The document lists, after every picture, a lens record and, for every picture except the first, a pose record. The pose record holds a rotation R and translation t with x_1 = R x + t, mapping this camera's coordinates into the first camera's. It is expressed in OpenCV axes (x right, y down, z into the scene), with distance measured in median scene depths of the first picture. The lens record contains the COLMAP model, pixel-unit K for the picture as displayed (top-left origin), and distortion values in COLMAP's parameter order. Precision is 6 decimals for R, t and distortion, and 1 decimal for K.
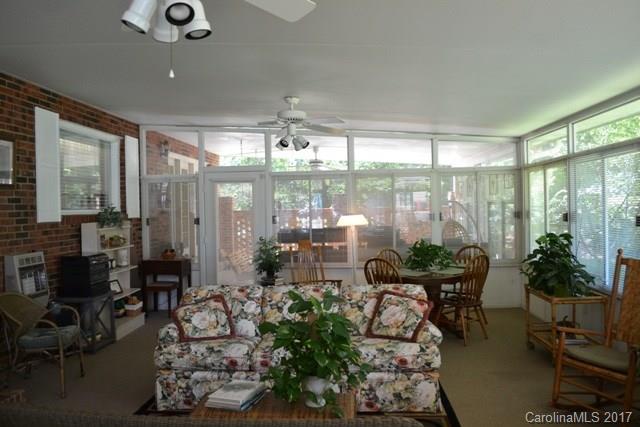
lens RADIAL K [[507.9, 0, 320.0], [0, 507.9, 213.5], [0, 0, 1]] dist [-0.082915, 0.001527]
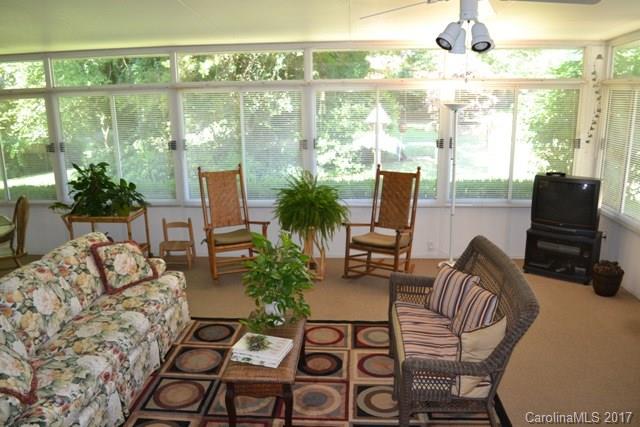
lens RADIAL K [[507.9, 0, 320.0], [0, 507.9, 213.5], [0, 0, 1]] dist [-0.082915, 0.001527]
pose [[-0.025491, -0.214286, 0.976438, -0.818488], [0.006442, 0.976700, 0.214511, -0.106557], [-0.999654, 0.011759, -0.023517, 0.634601]]
